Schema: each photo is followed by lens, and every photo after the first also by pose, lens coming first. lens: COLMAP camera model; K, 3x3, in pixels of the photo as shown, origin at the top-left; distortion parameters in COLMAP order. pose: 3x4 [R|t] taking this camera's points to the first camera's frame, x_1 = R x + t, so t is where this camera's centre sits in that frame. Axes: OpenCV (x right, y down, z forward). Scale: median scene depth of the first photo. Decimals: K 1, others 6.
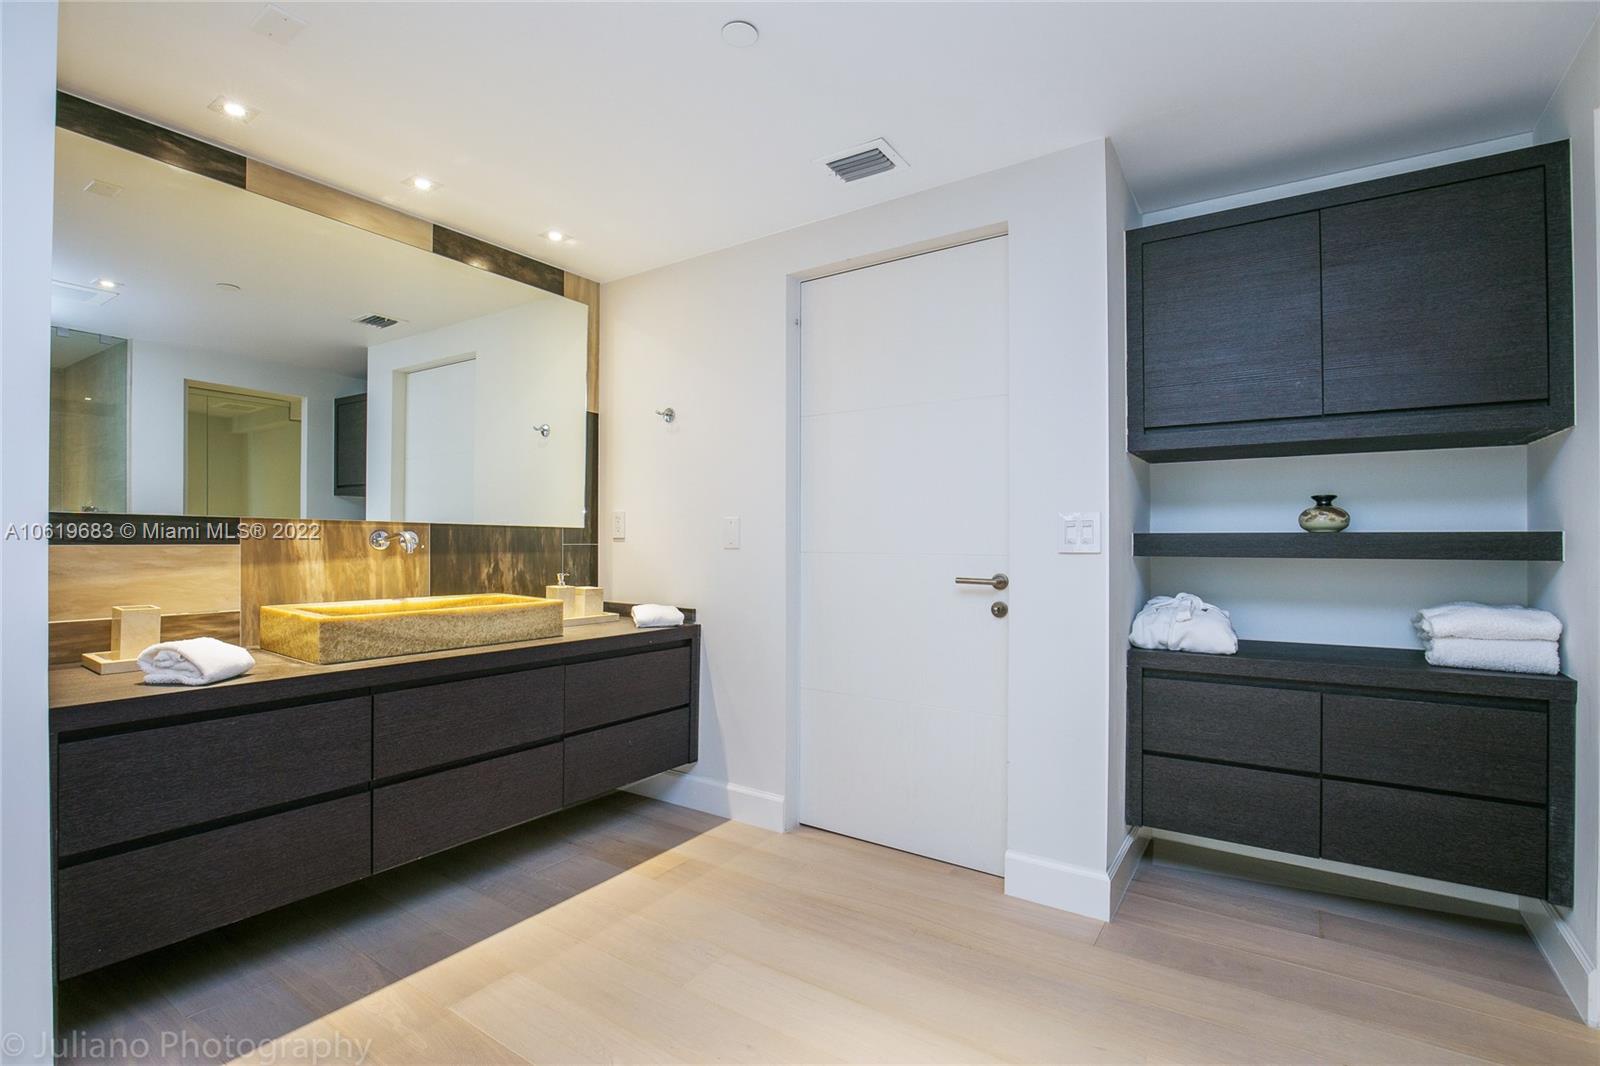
lens RADIAL K [[736.2, 0, 796.3], [0, 736.2, 536.1], [0, 0, 1]] dist [-0.033146, 0.000457]
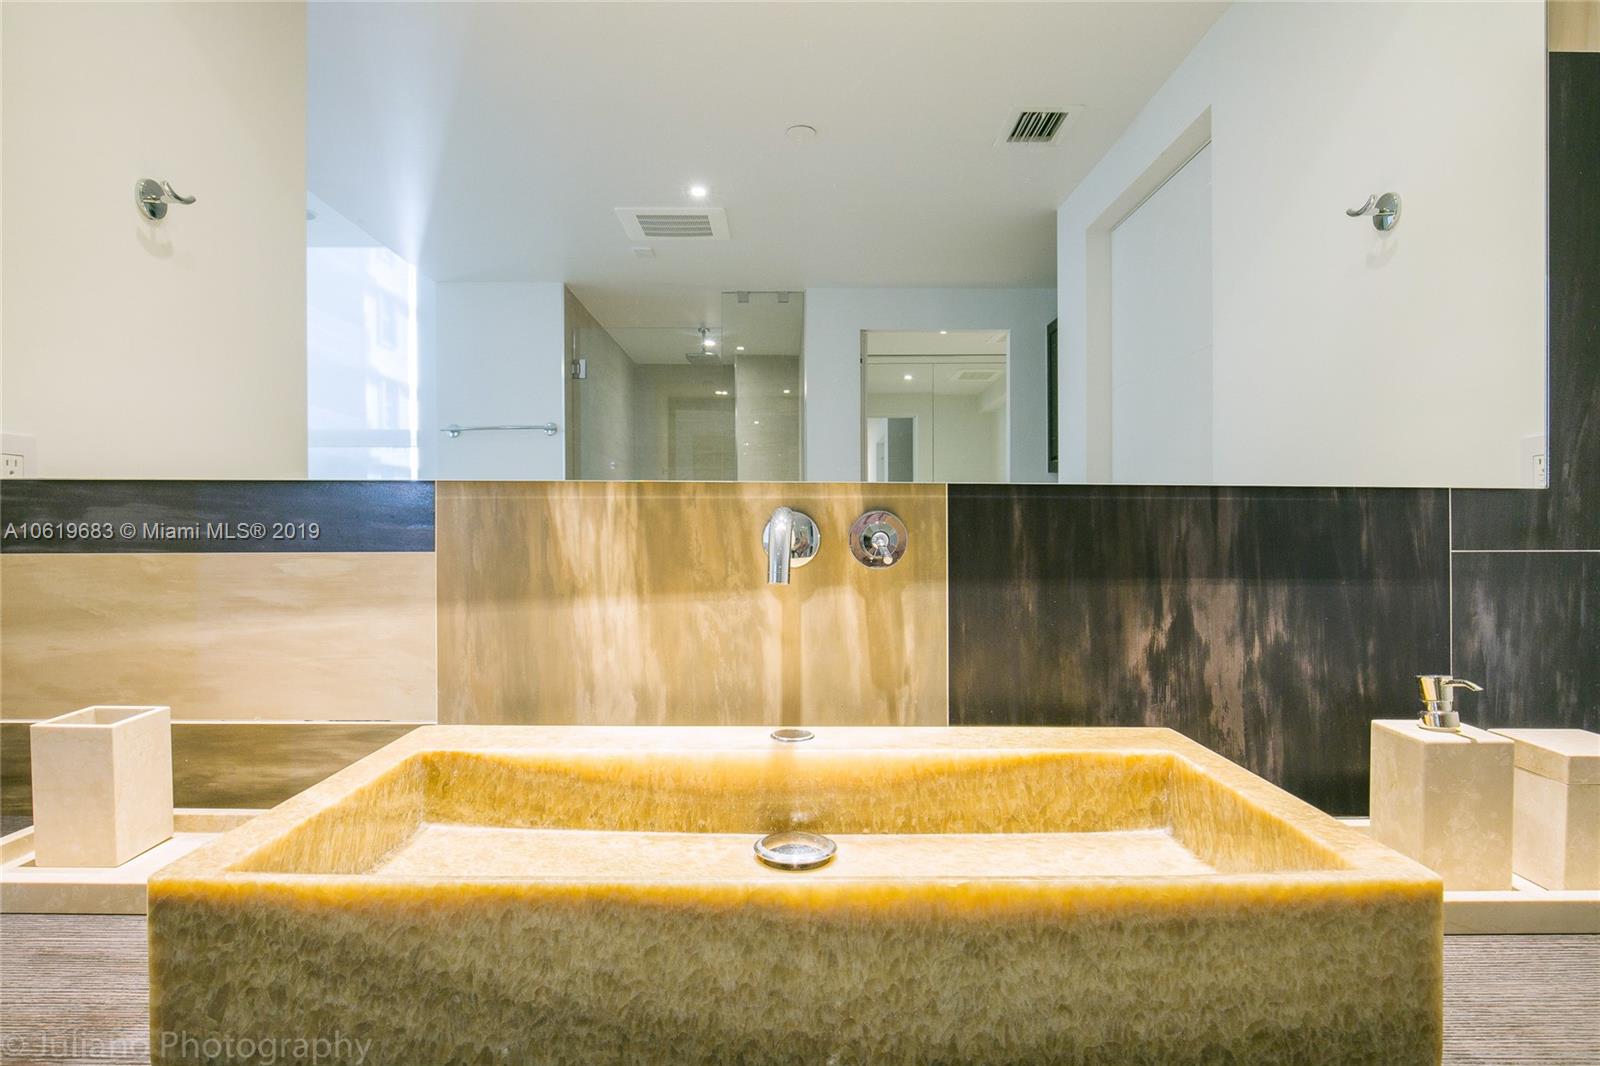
lens RADIAL K [[860.3, 0, 800.0], [0, 860.3, 533.0], [0, 0, 1]] dist [-0.027070, -0.000381]
pose [[0.559664, -0.008112, -0.828680, -0.234085], [0.009681, 0.999948, -0.003250, 0.004096], [0.828663, -0.006203, 0.559713, 0.755148]]
